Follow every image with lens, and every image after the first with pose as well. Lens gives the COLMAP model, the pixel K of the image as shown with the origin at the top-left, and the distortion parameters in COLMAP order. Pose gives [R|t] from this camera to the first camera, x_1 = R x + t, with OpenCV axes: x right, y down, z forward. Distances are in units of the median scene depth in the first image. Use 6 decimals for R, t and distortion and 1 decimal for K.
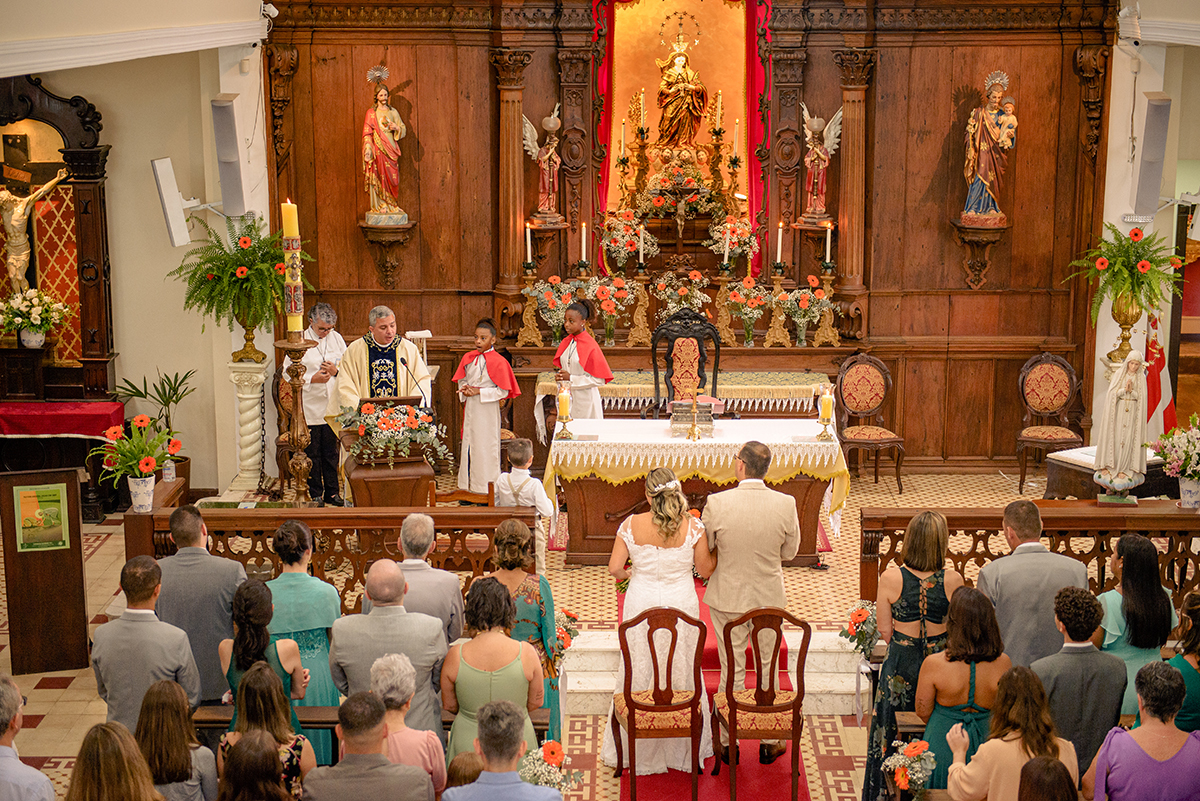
lens RADIAL K [[1822.8, 0, 600.0], [0, 1822.8, 400.5], [0, 0, 1]] dist [0.411652, -0.018913]
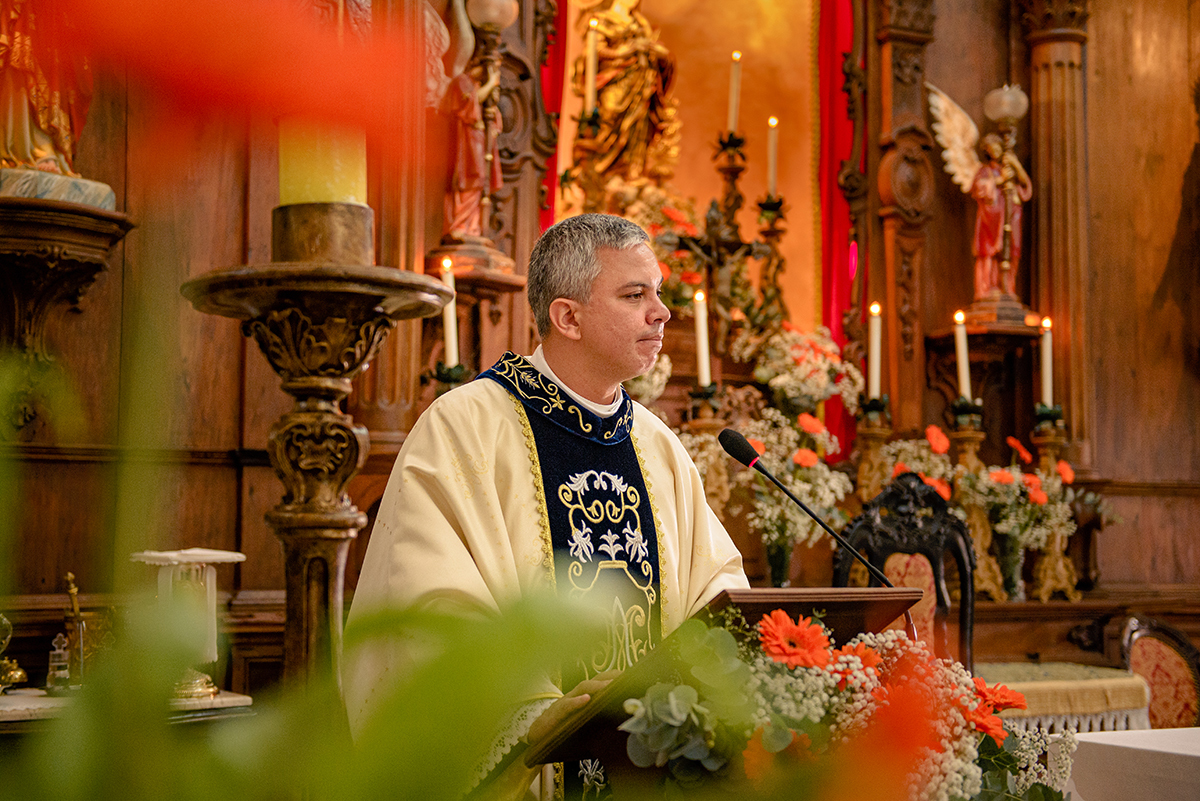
lens RADIAL K [[1709.6, 0, 600.0], [0, 1709.6, 400.5], [0, 0, 1]] dist [0.141898, 0.143063]
pose [[0.845585, 0.041807, 0.532202, -0.189225], [0.109603, 0.962095, -0.249719, 0.015565], [-0.522468, 0.269490, 0.808951, 0.721093]]
